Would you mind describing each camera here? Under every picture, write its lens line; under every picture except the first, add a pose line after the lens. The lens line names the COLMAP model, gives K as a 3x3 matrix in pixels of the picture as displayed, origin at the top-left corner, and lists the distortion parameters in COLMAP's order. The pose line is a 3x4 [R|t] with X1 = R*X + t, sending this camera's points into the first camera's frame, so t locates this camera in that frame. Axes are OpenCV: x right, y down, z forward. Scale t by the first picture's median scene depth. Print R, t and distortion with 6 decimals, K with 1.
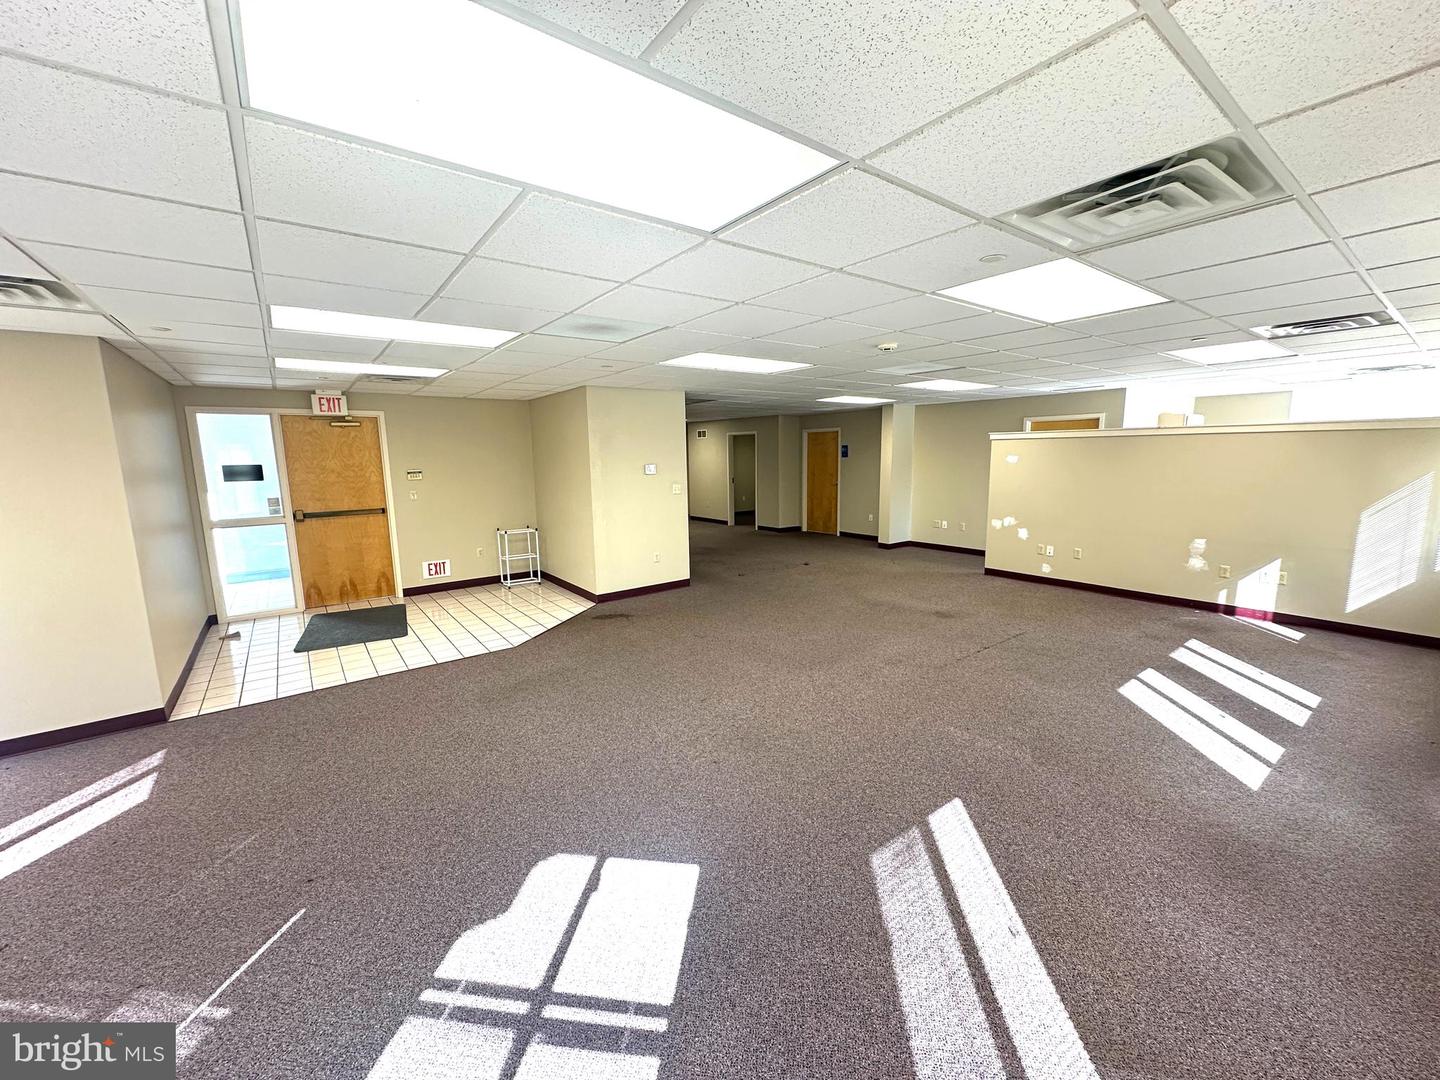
lens RADIAL K [[573.5, 0, 718.2], [0, 573.5, 545.2], [0, 0, 1]] dist [-0.000924, 0.000243]
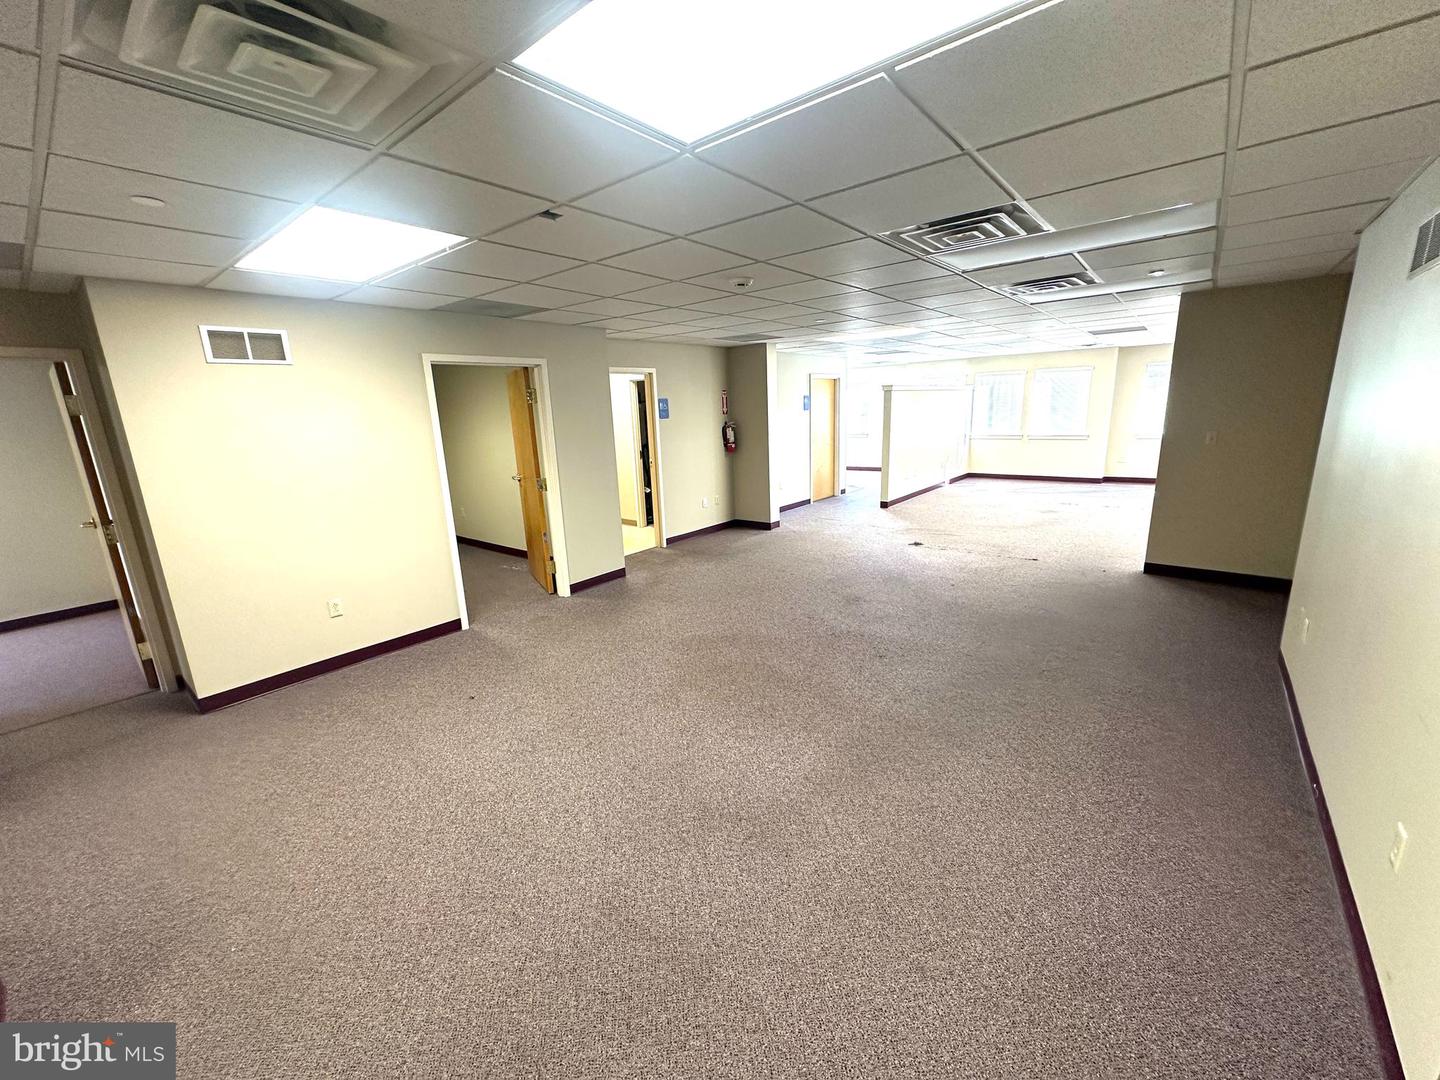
lens RADIAL K [[573.5, 0, 720.0], [0, 573.5, 544.6], [0, 0, 1]] dist [-0.000924, 0.000243]
pose [[-0.233516, -0.208392, 0.949759, -0.747474], [0.196782, 0.946424, 0.256043, -0.313836], [-0.952233, 0.246685, -0.179997, 1.998616]]
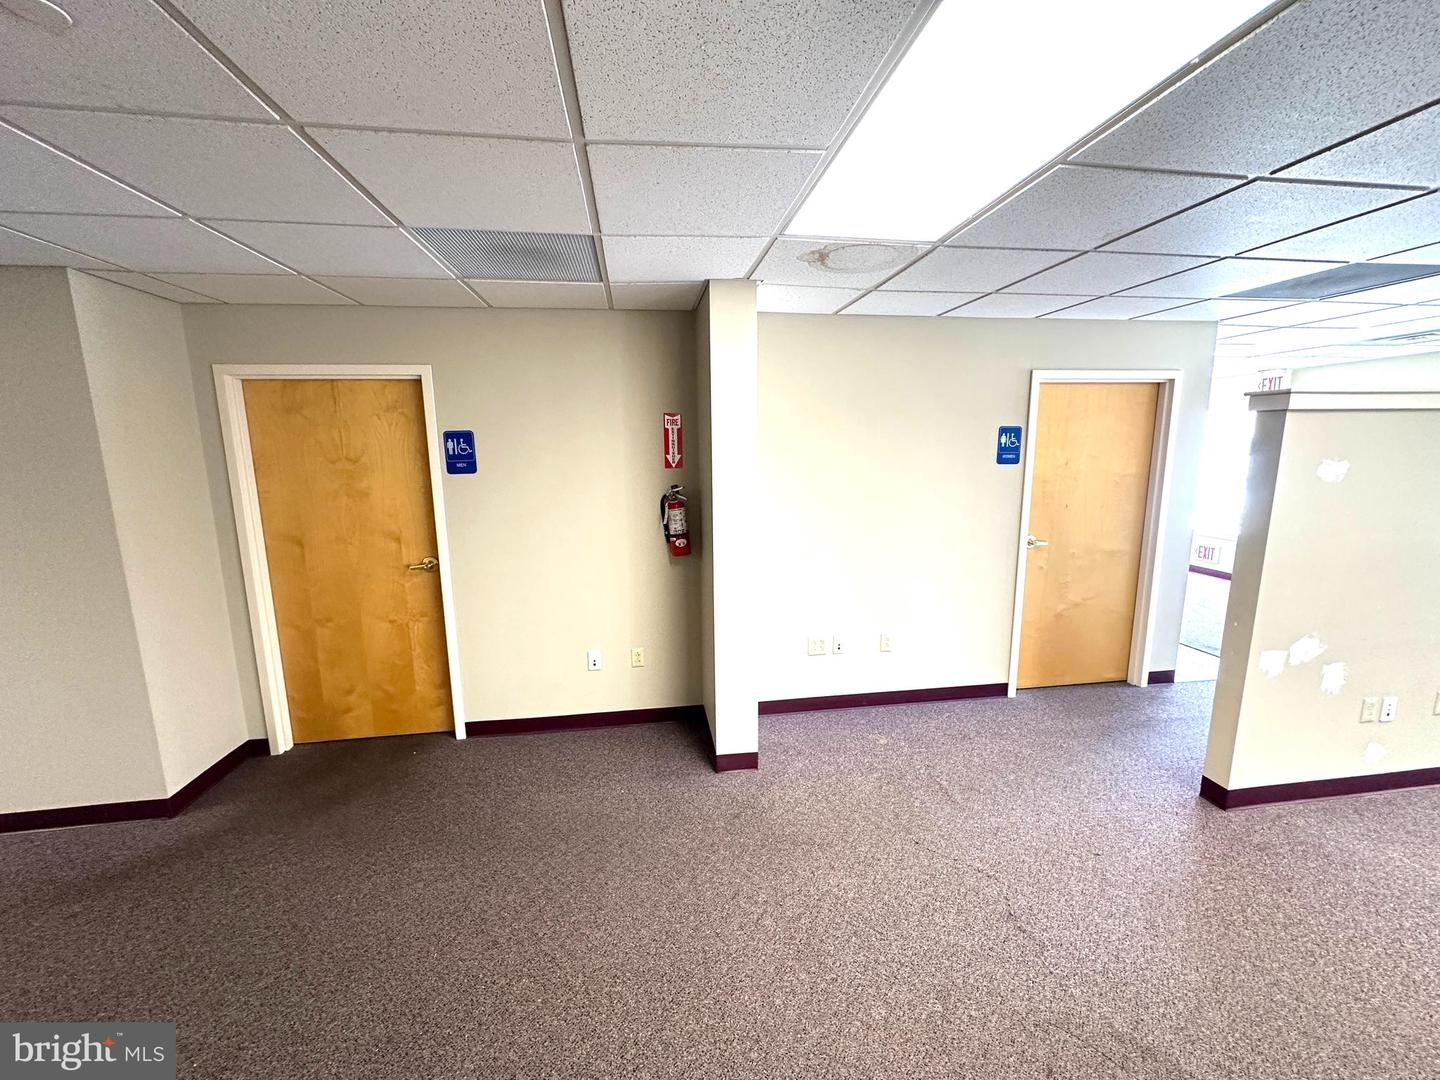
lens RADIAL K [[573.5, 0, 722.4], [0, 573.5, 542.2], [0, 0, 1]] dist [-0.000924, 0.000243]
pose [[0.484995, -0.140260, 0.863196, 0.062241], [0.147080, 0.986077, 0.077589, -0.225786], [-0.862060, 0.089329, 0.498871, 1.381029]]
